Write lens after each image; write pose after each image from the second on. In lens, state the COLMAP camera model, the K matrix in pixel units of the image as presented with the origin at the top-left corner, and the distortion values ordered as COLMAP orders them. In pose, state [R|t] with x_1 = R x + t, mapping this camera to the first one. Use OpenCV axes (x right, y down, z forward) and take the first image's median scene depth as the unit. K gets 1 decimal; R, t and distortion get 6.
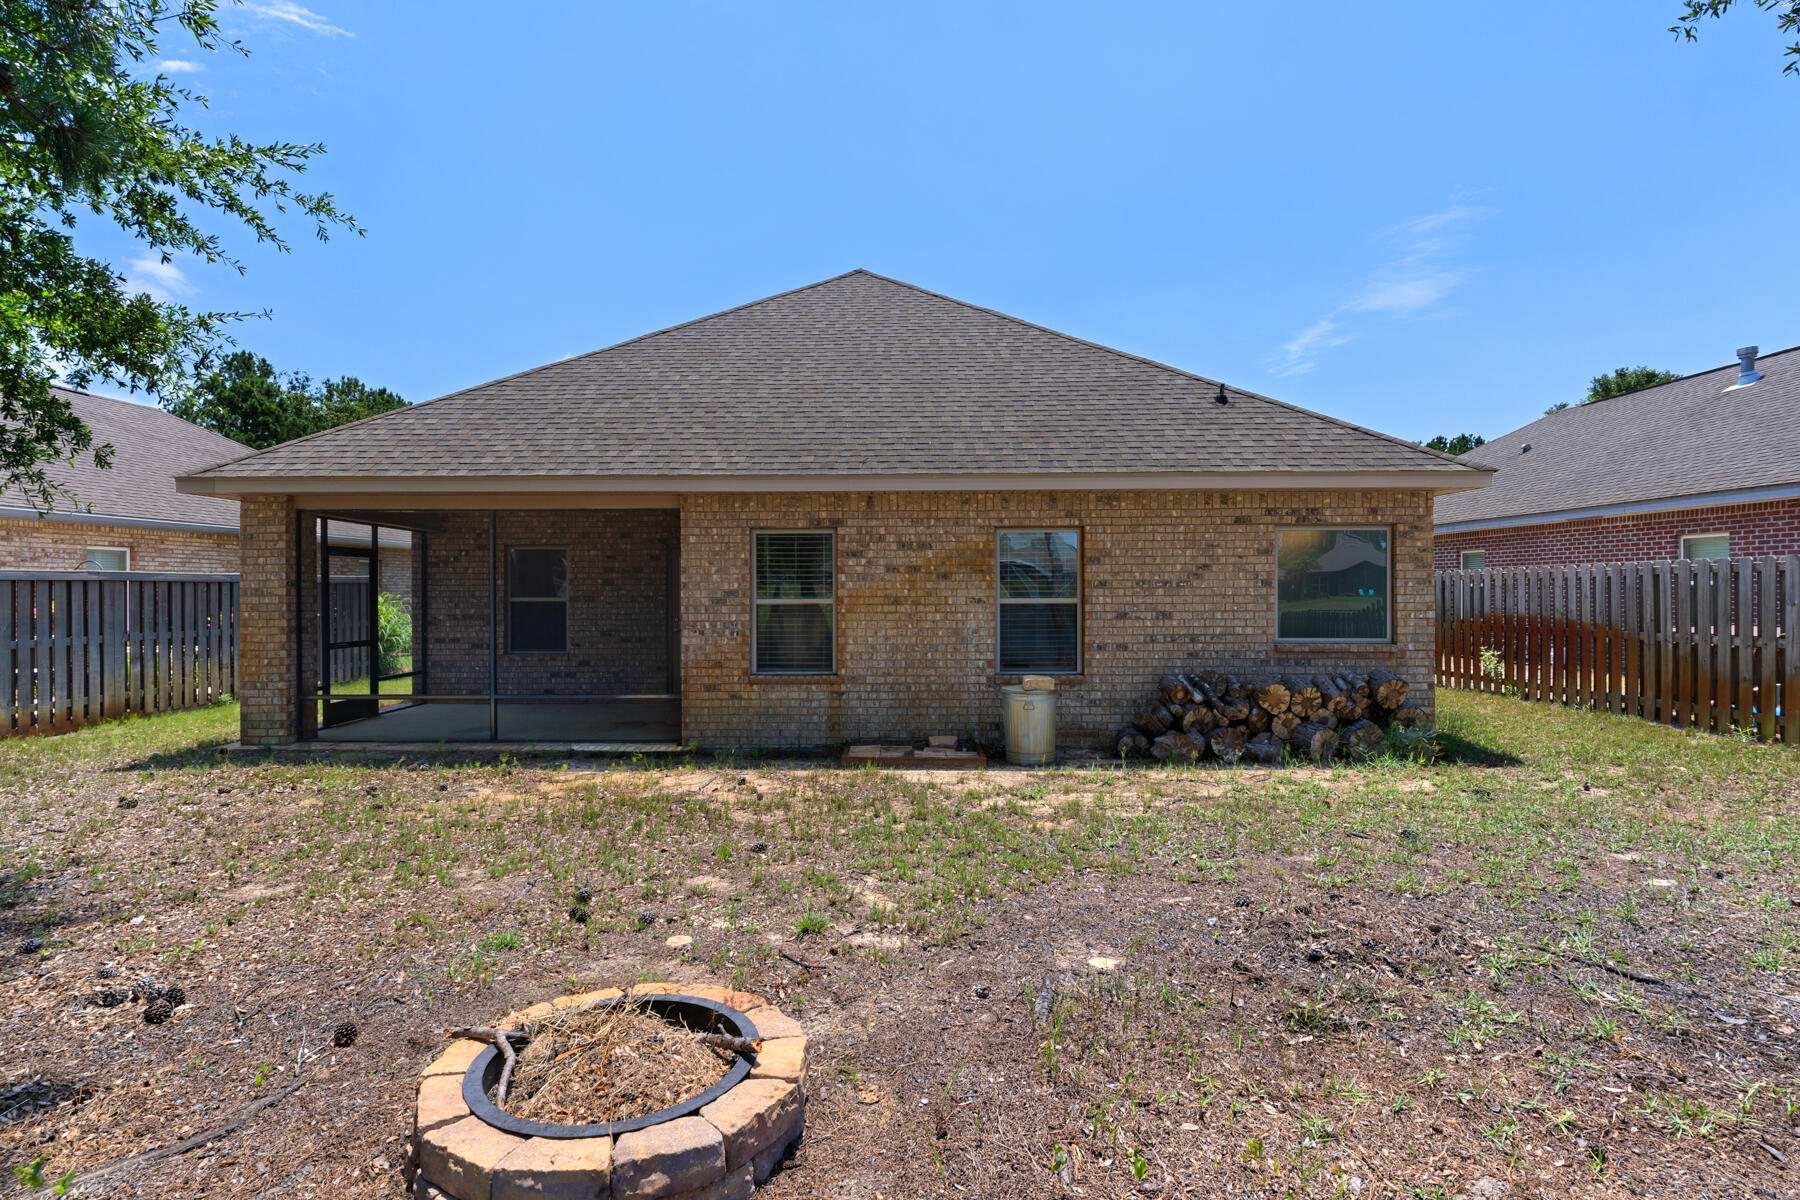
lens RADIAL K [[917.2, 0, 906.2], [0, 917.2, 597.1], [0, 0, 1]] dist [0.004427, 0.000619]
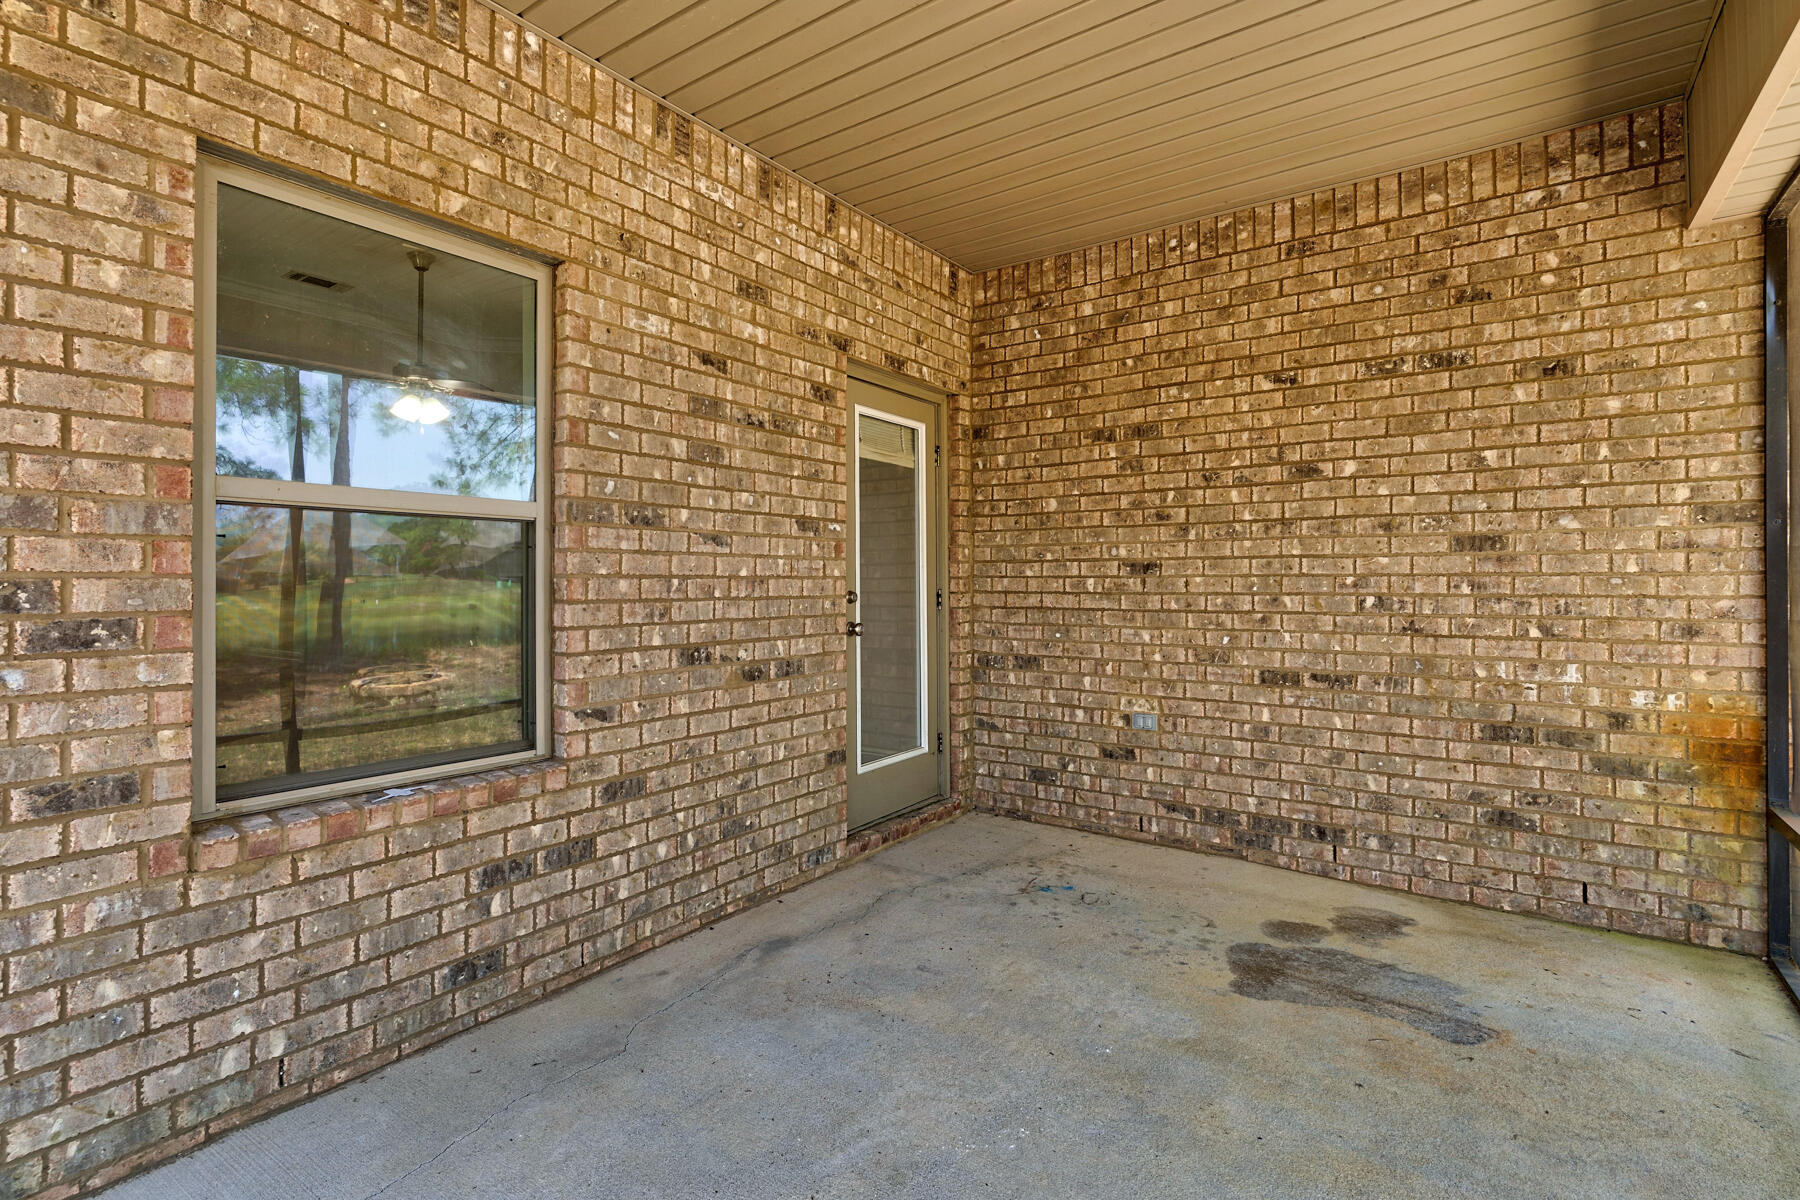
lens RADIAL K [[864.2, 0, 900.3], [0, 864.2, 581.4], [0, 0, 1]] dist [0.003015, -0.001240]
pose [[0.567870, -0.001508, 0.823117, -0.664897], [0.005206, 0.999985, -0.001759, 0.027070], [-0.823102, 0.005284, 0.567869, 1.103206]]
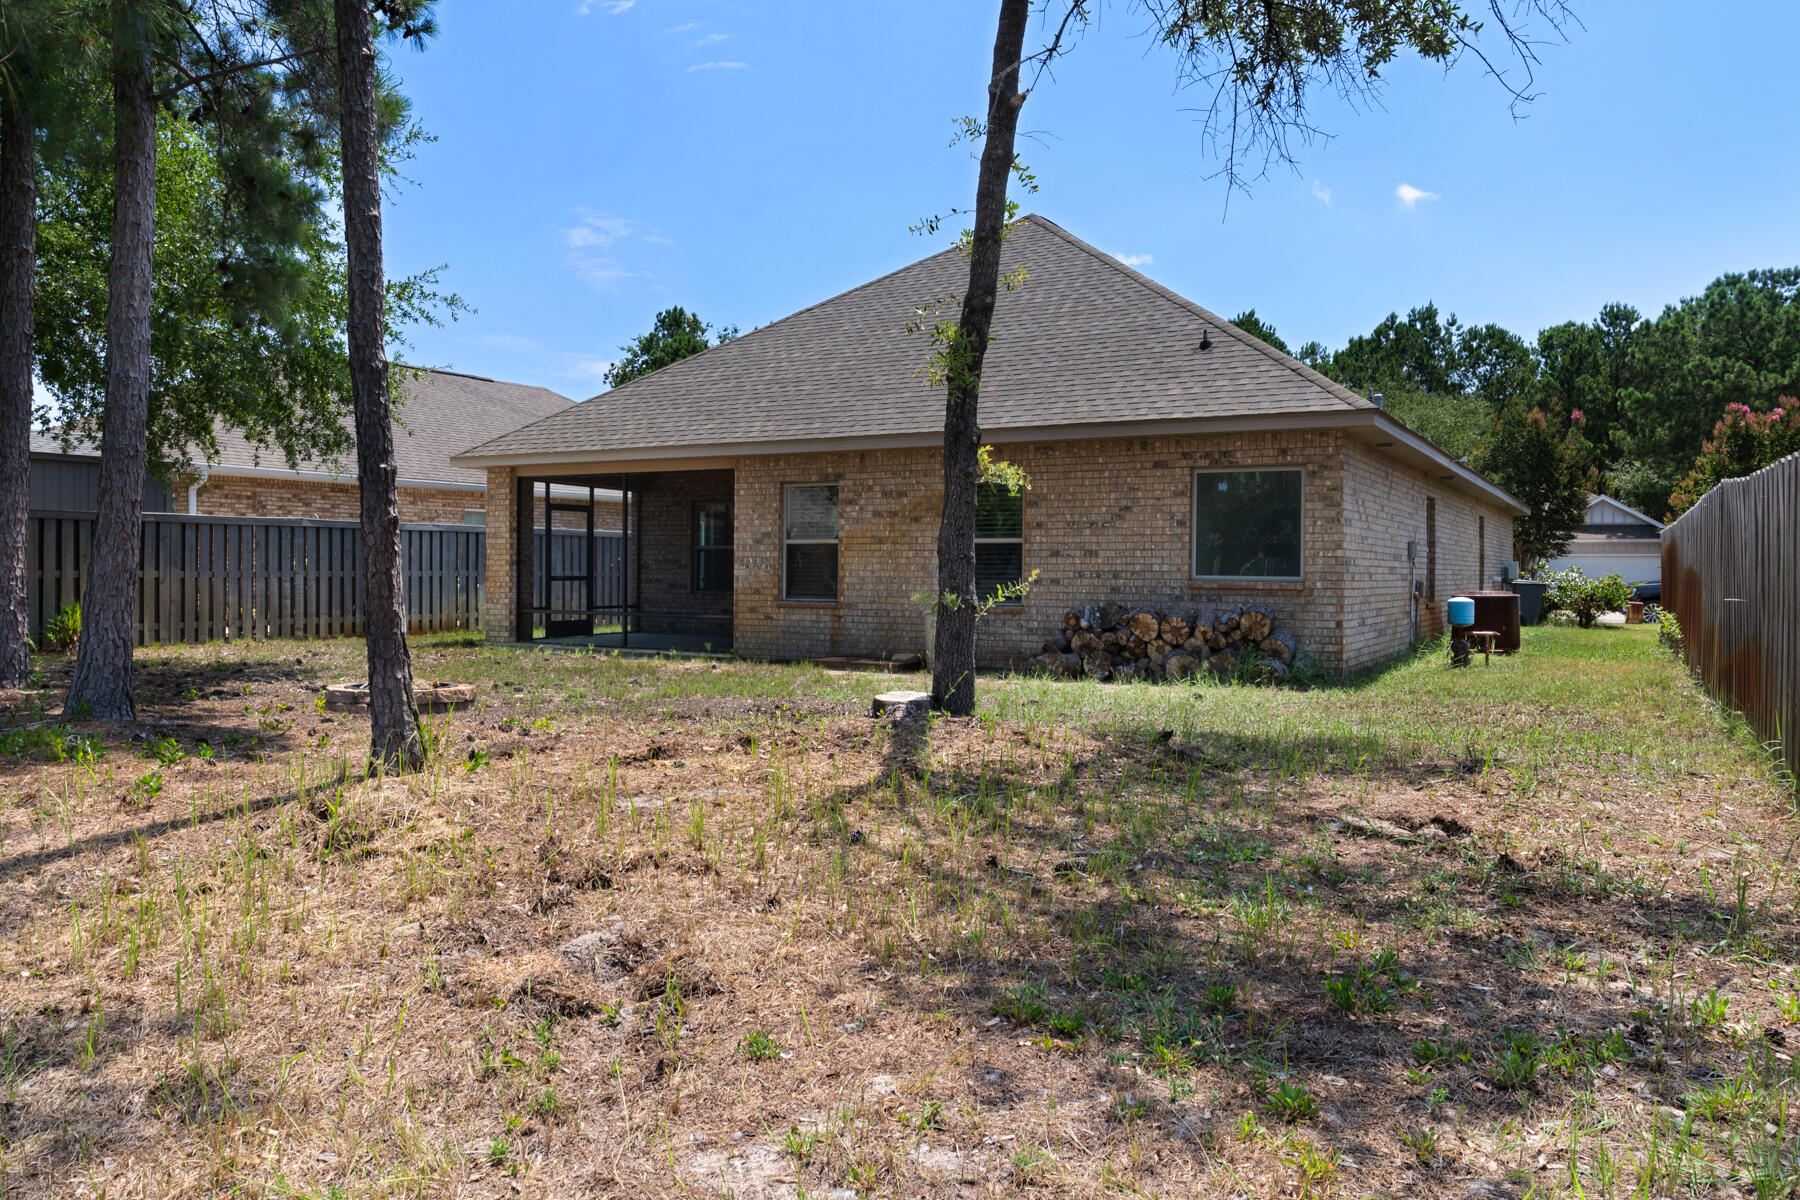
lens RADIAL K [[1303.6, 0, 893.9], [0, 1303.6, 589.8], [0, 0, 1]] dist [0.002875, -0.000550]
pose [[0.875605, 0.016568, -0.482744, 0.823400], [-0.012468, 0.999854, 0.011700, 0.047925], [0.482867, -0.004226, 0.875683, -0.477153]]
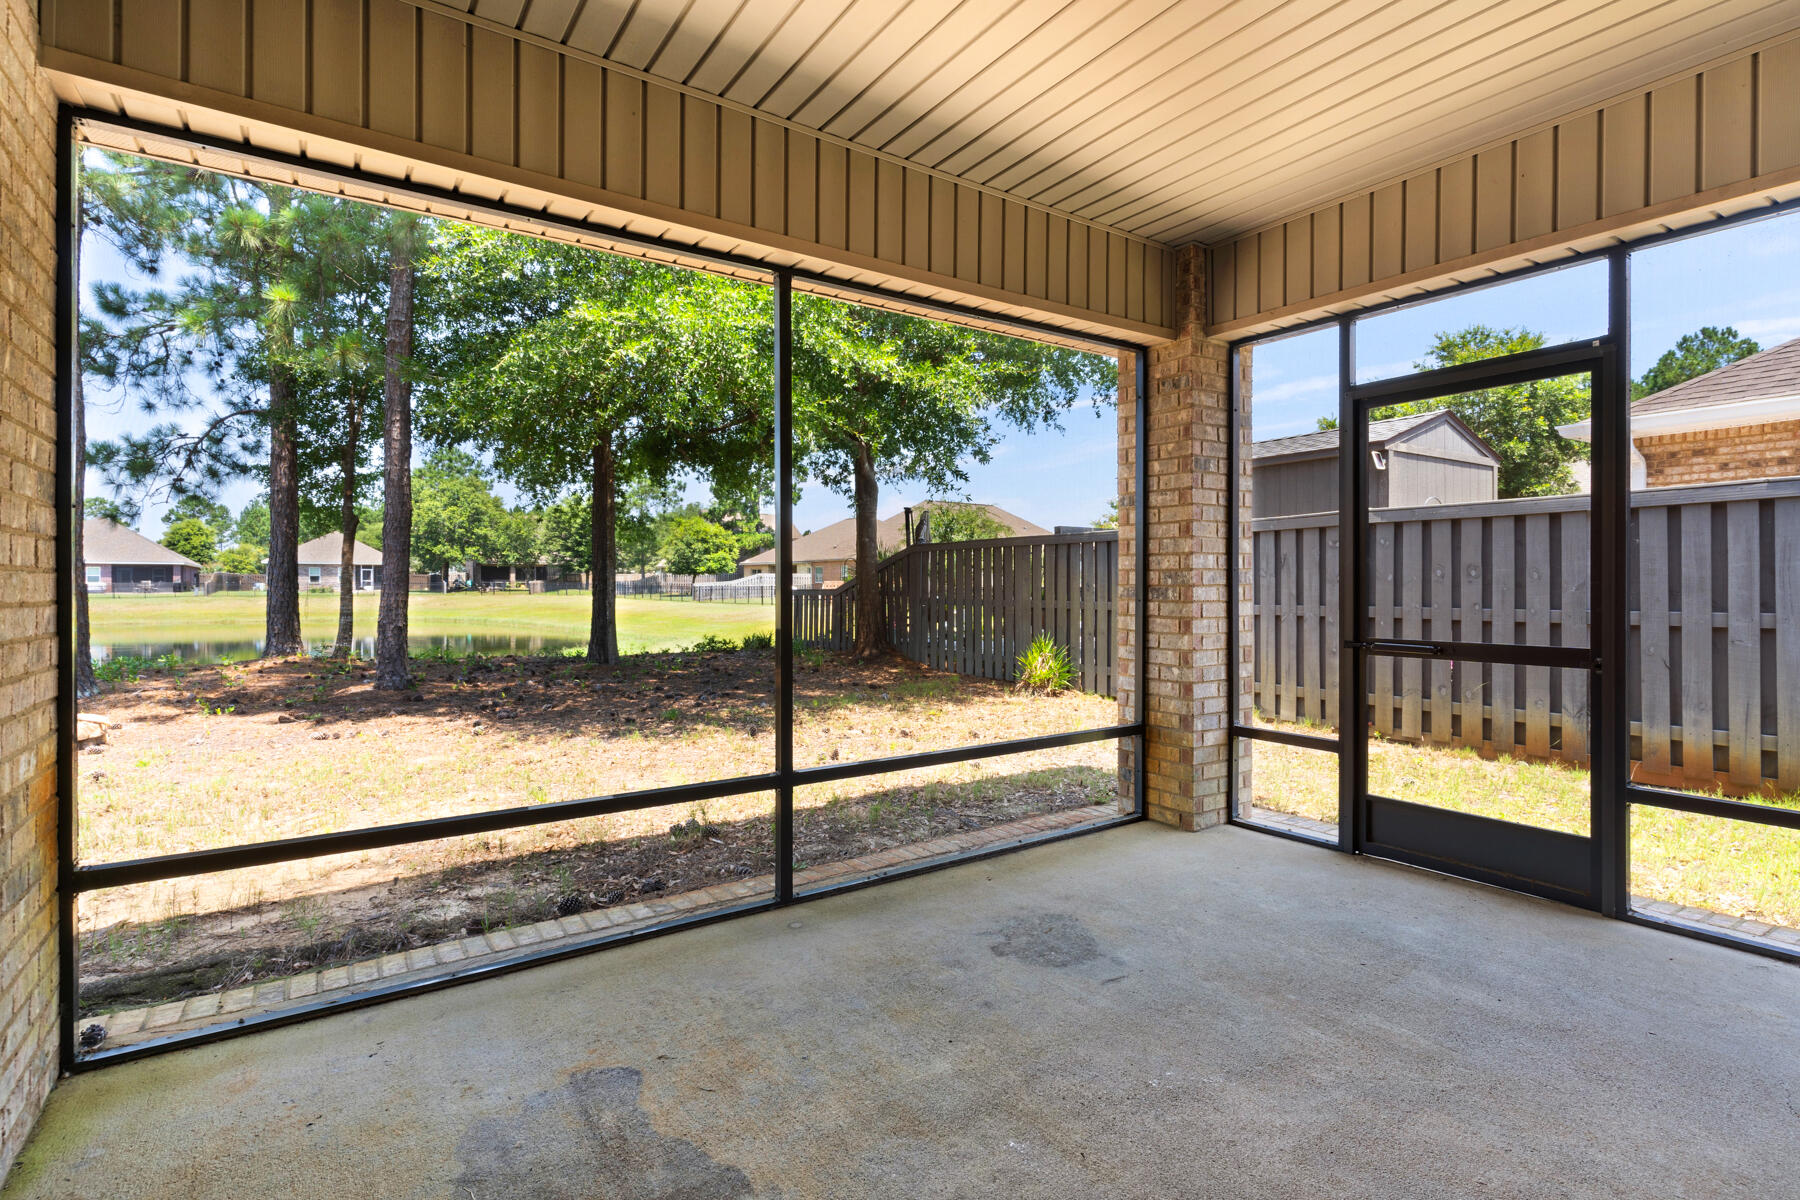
lens RADIAL K [[864.2, 0, 906.8], [0, 864.2, 587.9], [0, 0, 1]] dist [0.003015, -0.001240]
pose [[-0.815574, 0.008119, -0.578596, -0.297344], [0.002883, 0.999946, 0.009967, 0.028766], [0.578646, 0.006460, -0.815553, 1.341891]]
